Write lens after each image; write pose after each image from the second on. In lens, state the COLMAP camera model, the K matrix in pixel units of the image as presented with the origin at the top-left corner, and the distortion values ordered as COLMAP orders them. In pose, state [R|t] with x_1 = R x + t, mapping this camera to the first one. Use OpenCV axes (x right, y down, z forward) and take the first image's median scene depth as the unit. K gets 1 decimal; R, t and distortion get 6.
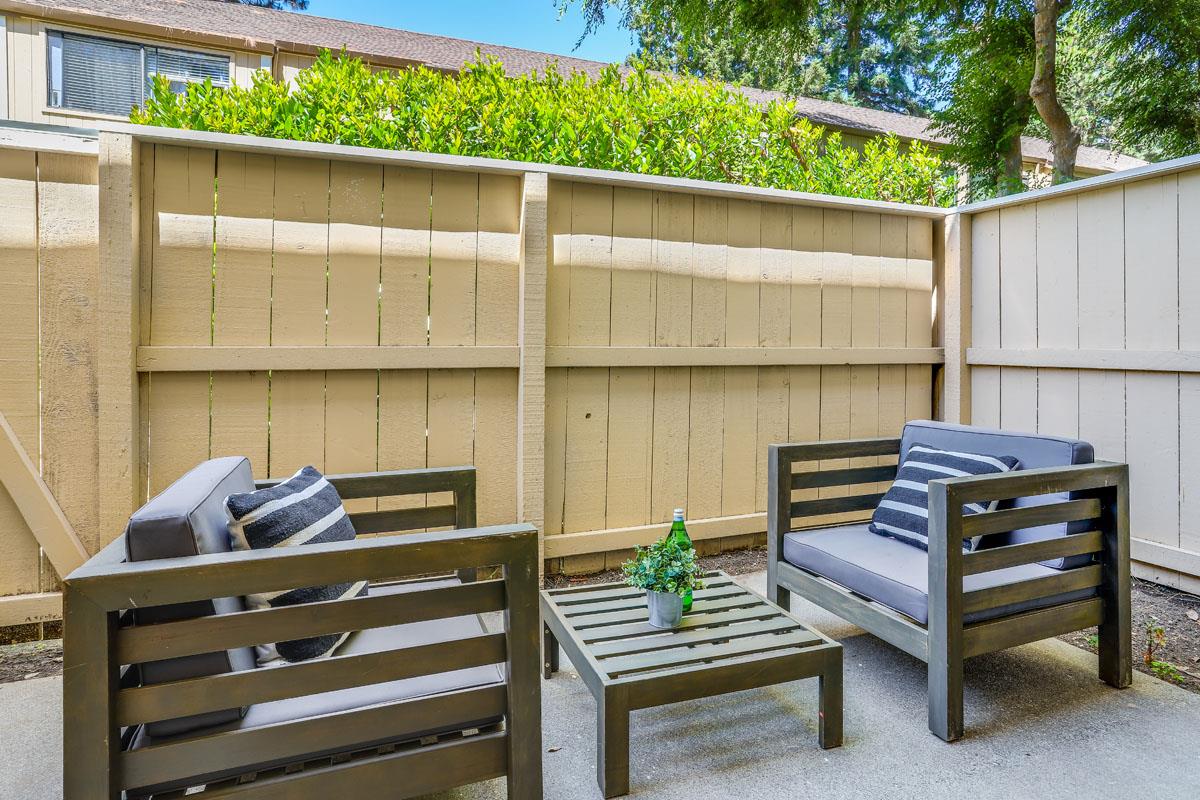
lens RADIAL K [[656.6, 0, 596.6], [0, 656.6, 339.2], [0, 0, 1]] dist [0.002473, 0.000705]
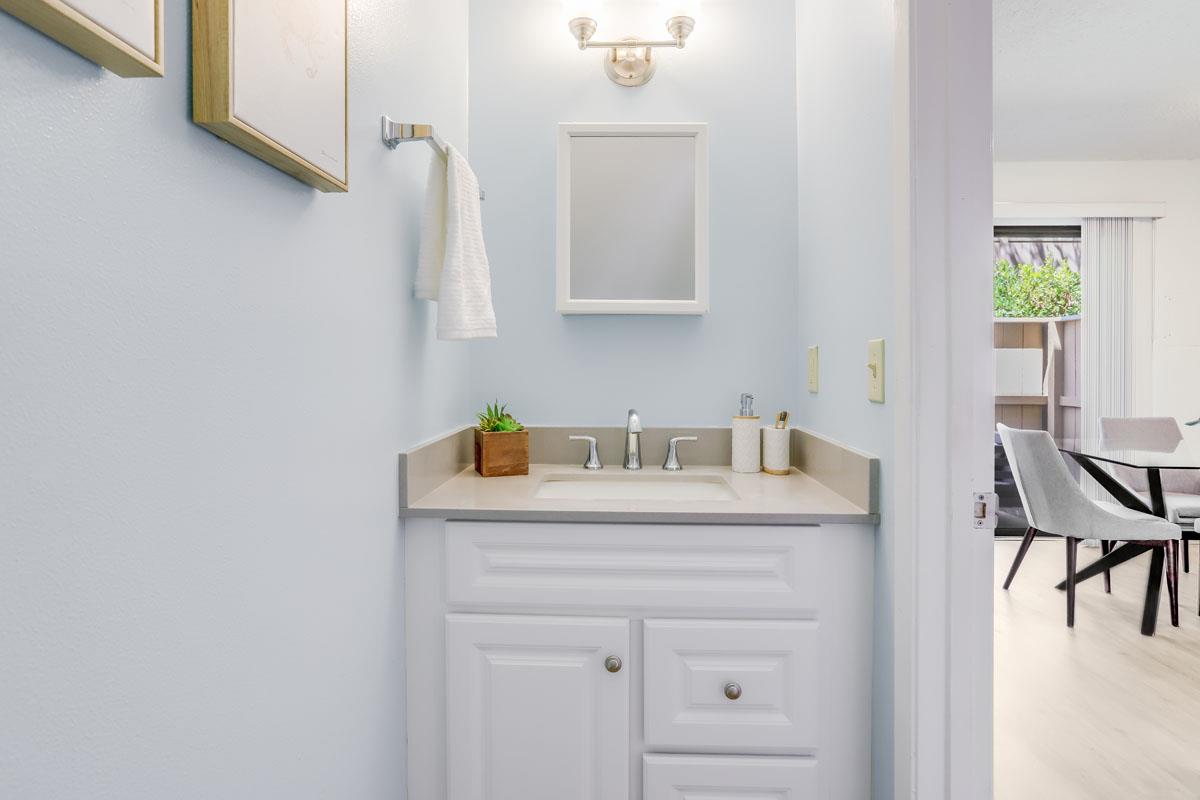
lens RADIAL K [[656.6, 0, 605.3], [0, 656.6, 357.1], [0, 0, 1]] dist [0.002473, 0.000705]
pose [[0.918933, 0.007298, -0.394347, 0.201022], [-0.011115, 0.999911, -0.007397, -0.108165], [0.394257, 0.011180, 0.918932, -1.814525]]
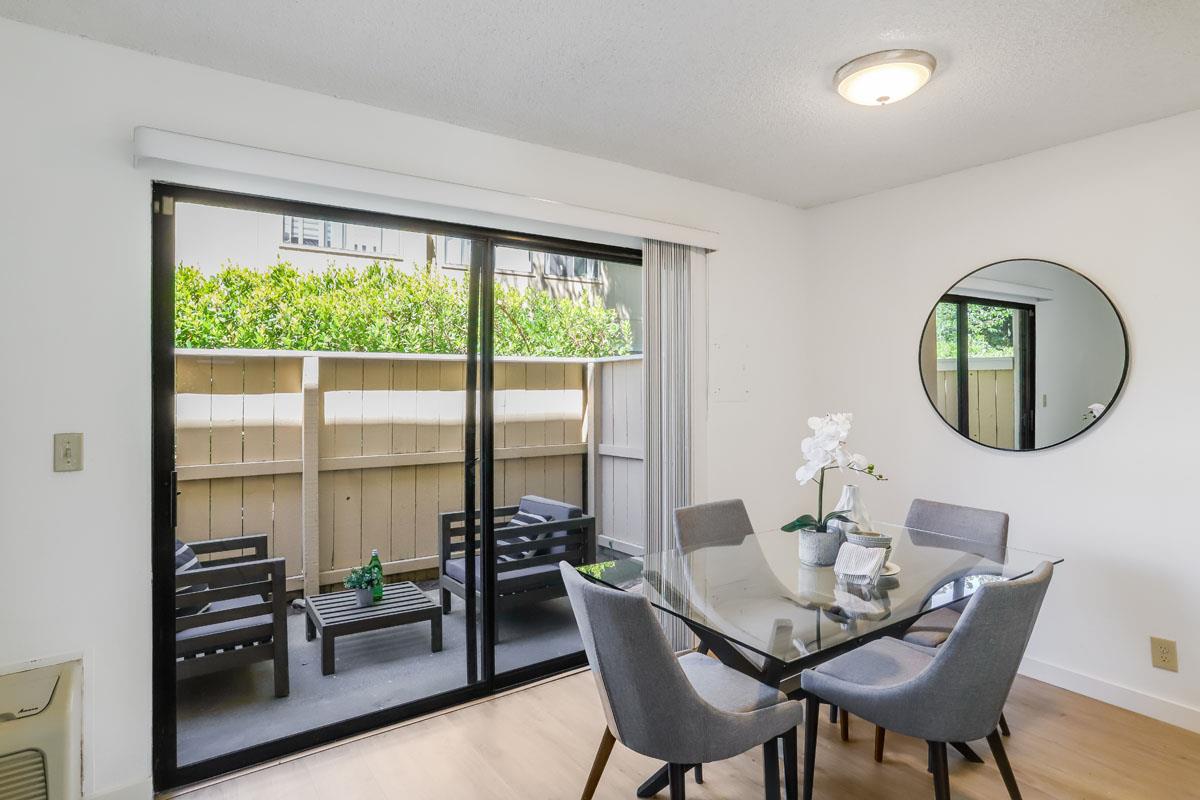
lens RADIAL K [[656.6, 0, 594.2], [0, 656.6, 391.4], [0, 0, 1]] dist [0.002473, 0.000705]
pose [[0.973761, -0.004137, 0.227536, 0.275029], [0.002683, 0.999974, 0.006700, -0.208043], [-0.227557, -0.005914, 0.973747, -0.964461]]
